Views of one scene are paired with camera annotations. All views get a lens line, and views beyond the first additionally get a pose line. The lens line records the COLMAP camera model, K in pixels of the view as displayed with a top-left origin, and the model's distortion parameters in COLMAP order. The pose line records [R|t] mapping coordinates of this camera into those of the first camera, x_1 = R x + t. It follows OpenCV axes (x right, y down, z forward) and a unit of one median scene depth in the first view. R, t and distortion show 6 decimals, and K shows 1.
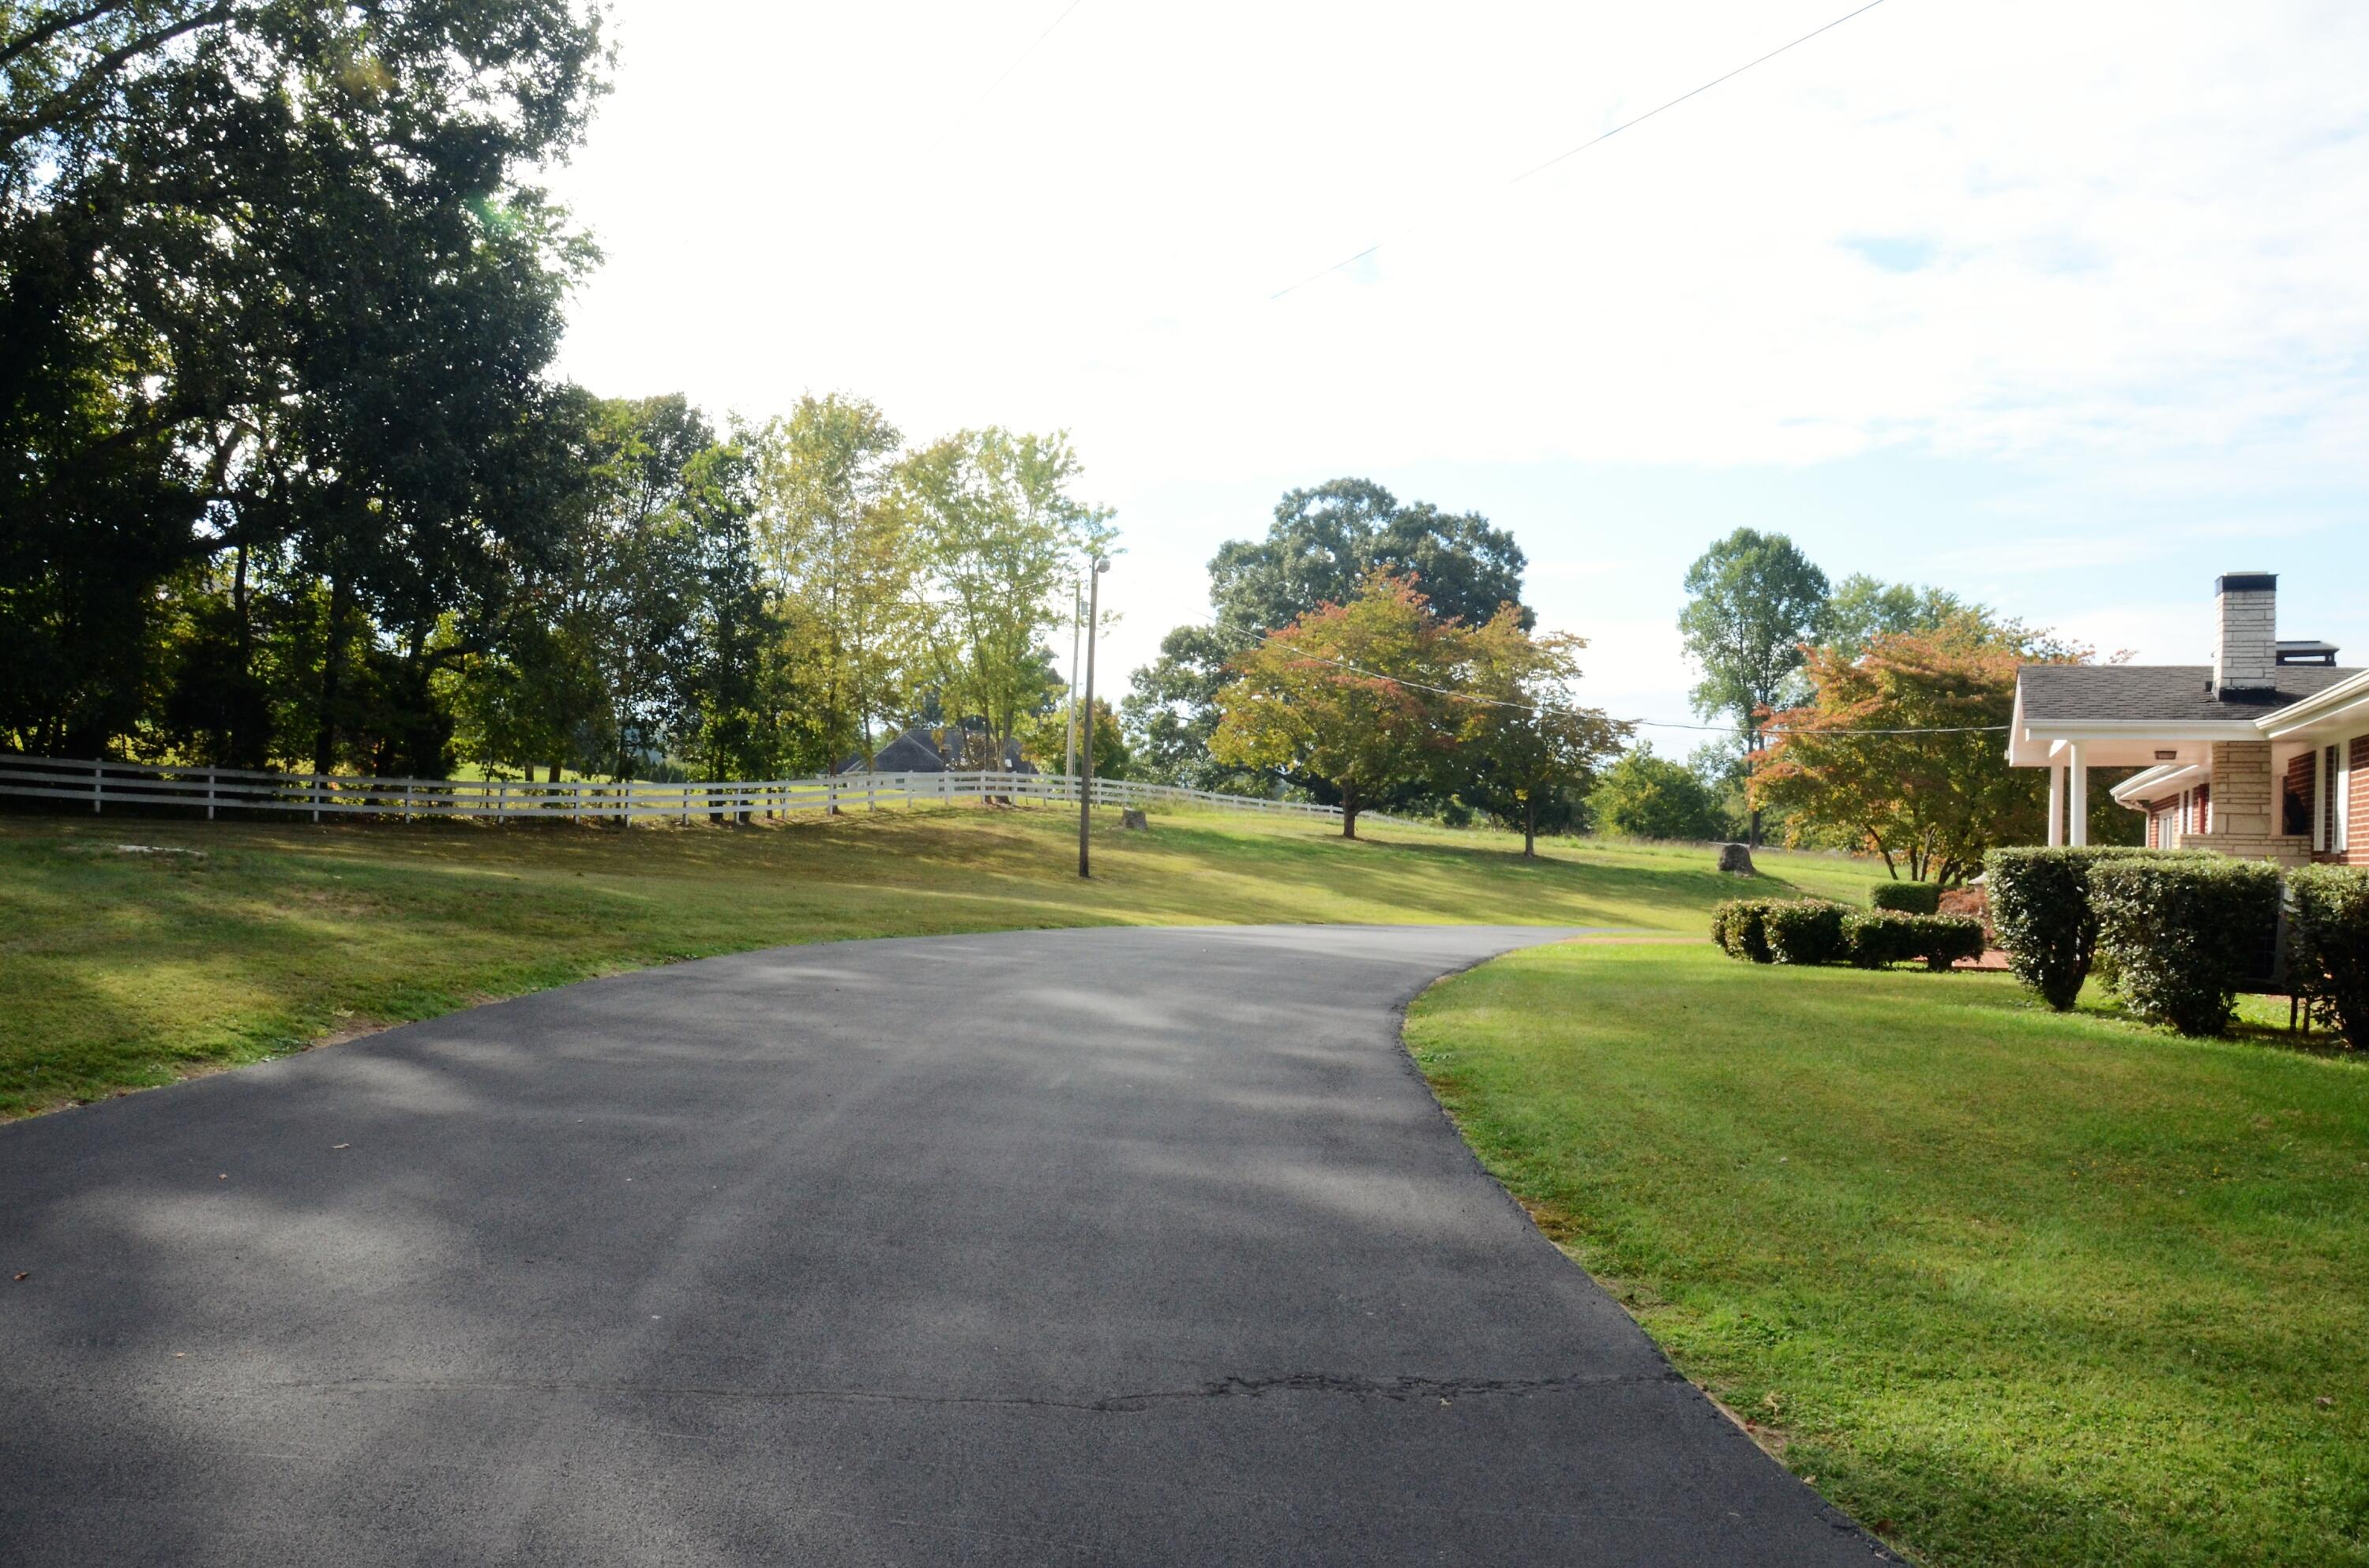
lens RADIAL K [[1904.0, 0, 1184.5], [0, 1904.0, 784.0], [0, 0, 1]] dist [-0.043749, -0.000845]
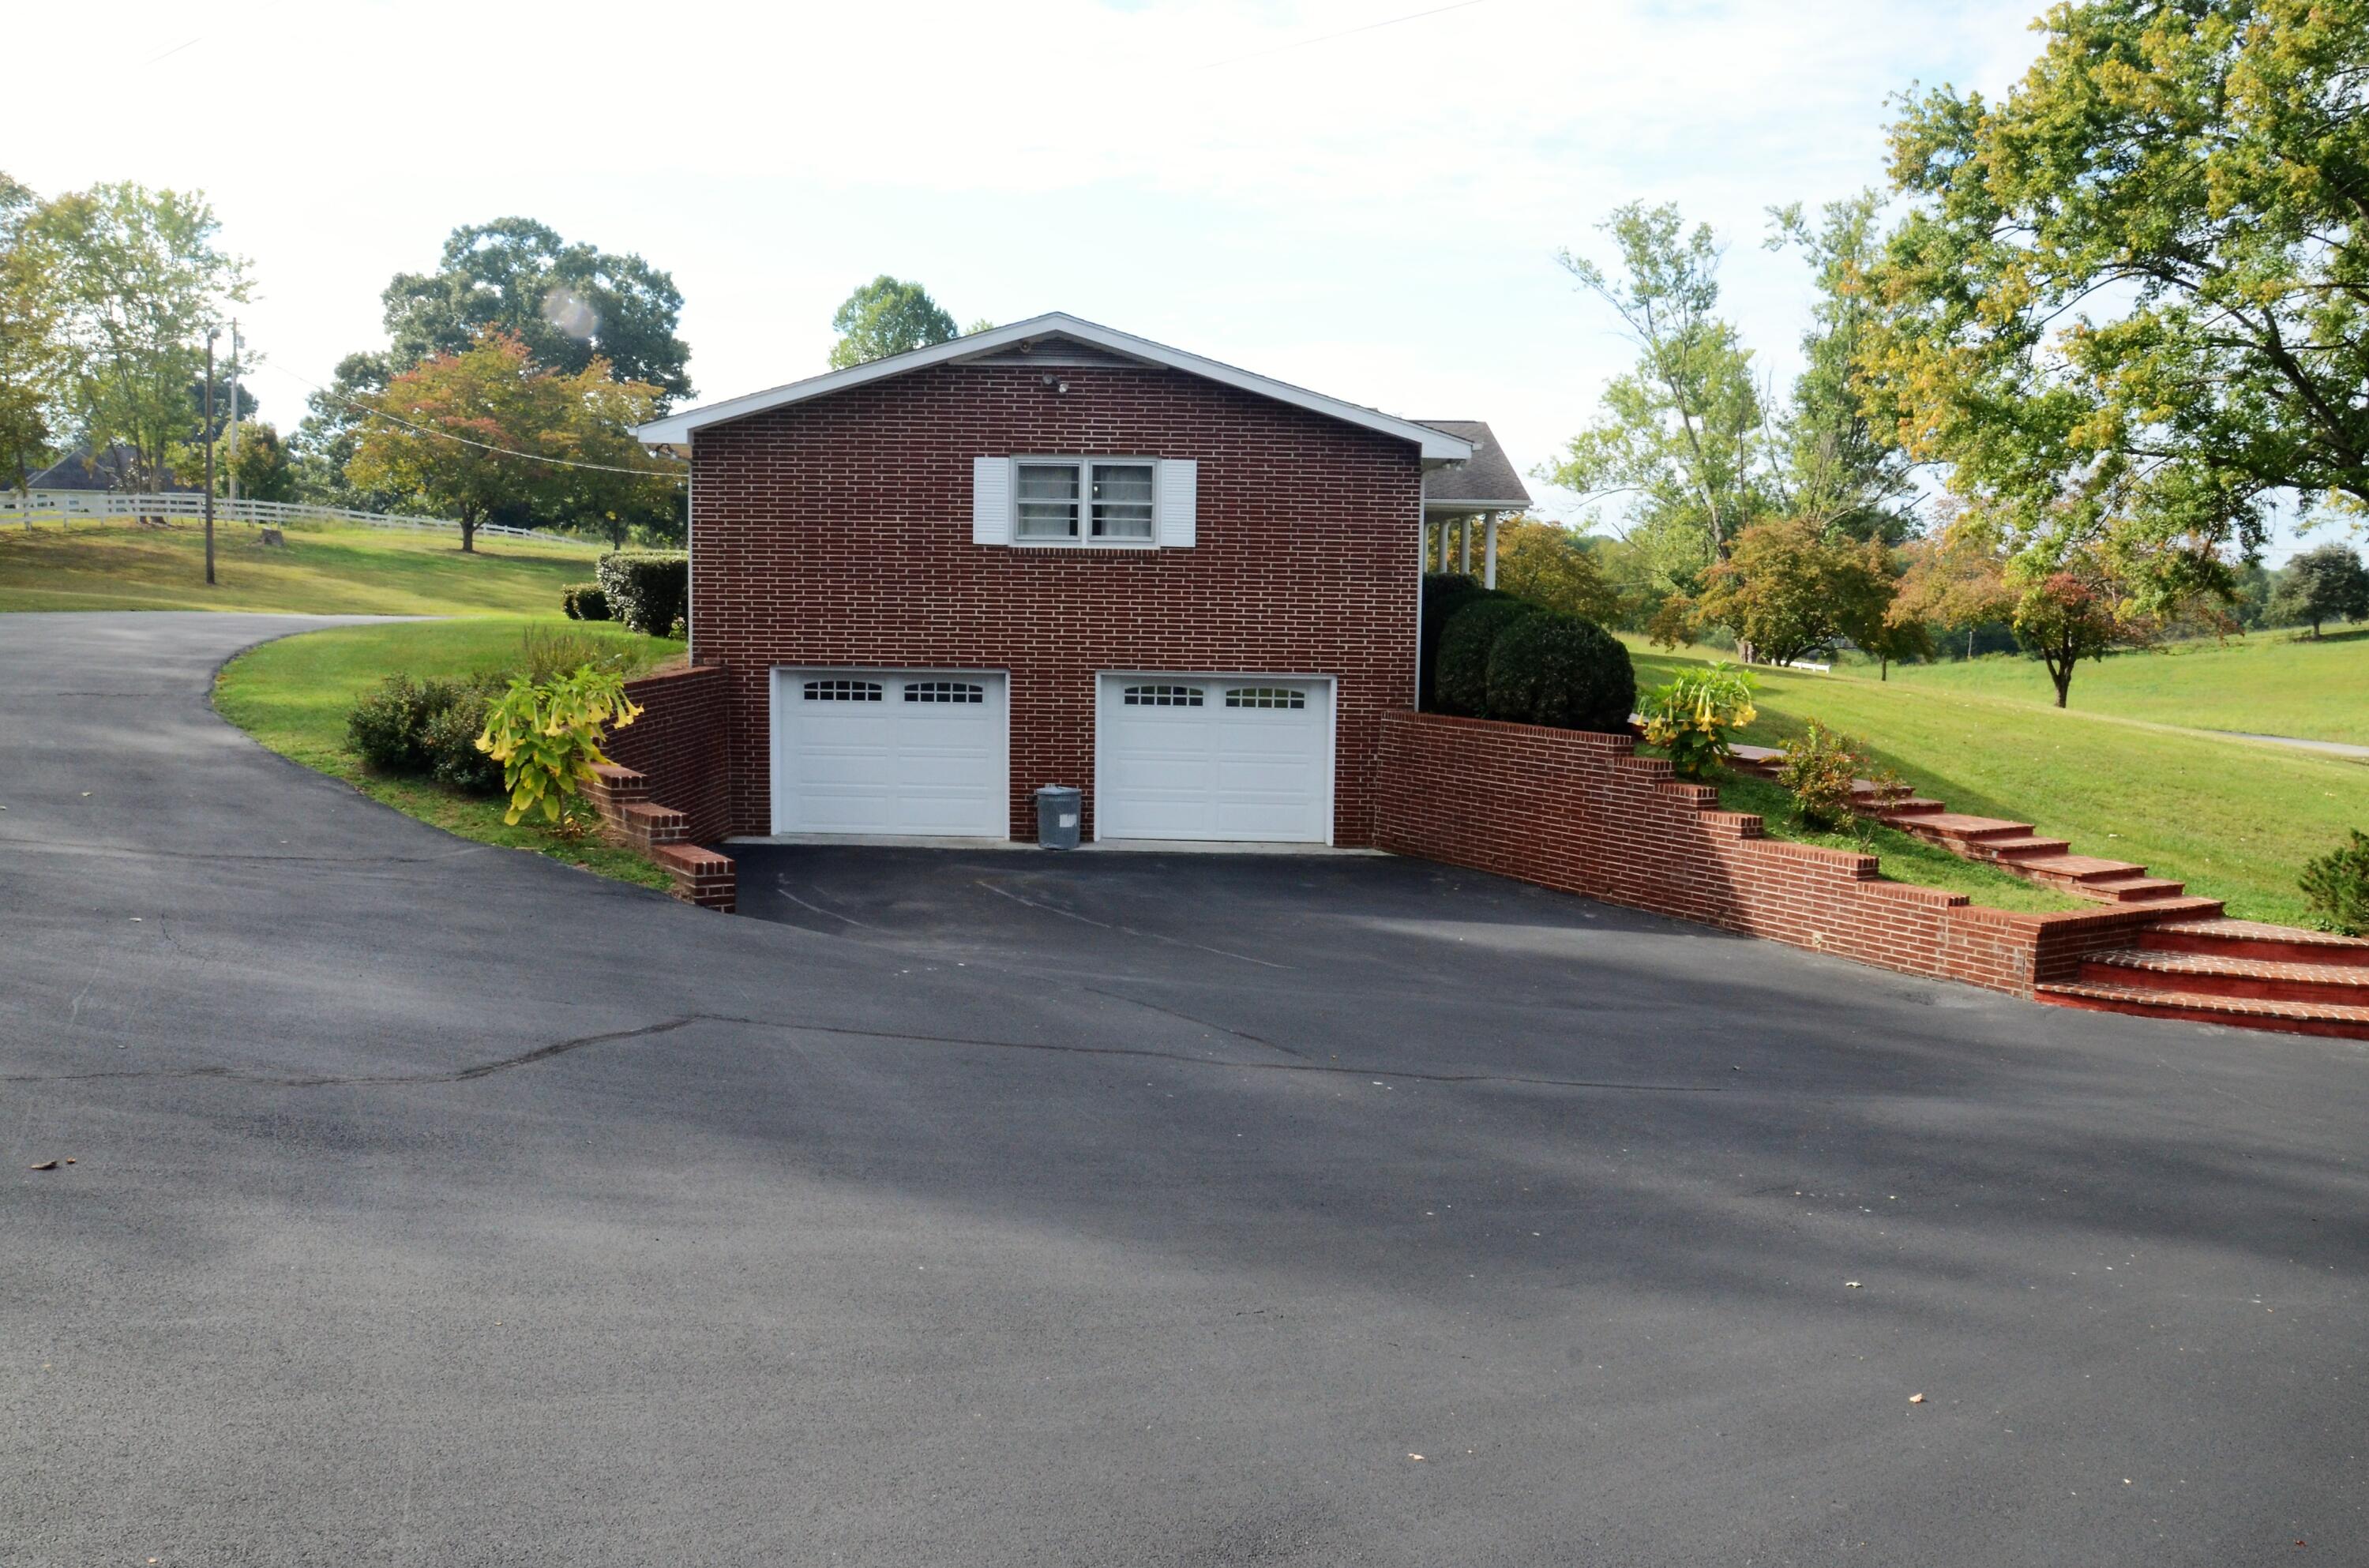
lens RADIAL K [[1950.6, 0, 1184.5], [0, 1950.6, 784.0], [0, 0, 1]] dist [-0.190485, 0.196668]
pose [[0.930367, -0.038608, 0.364591, 0.038847], [-0.015170, 0.989534, 0.143498, -0.003307], [-0.366316, -0.139037, 0.920044, -0.171148]]
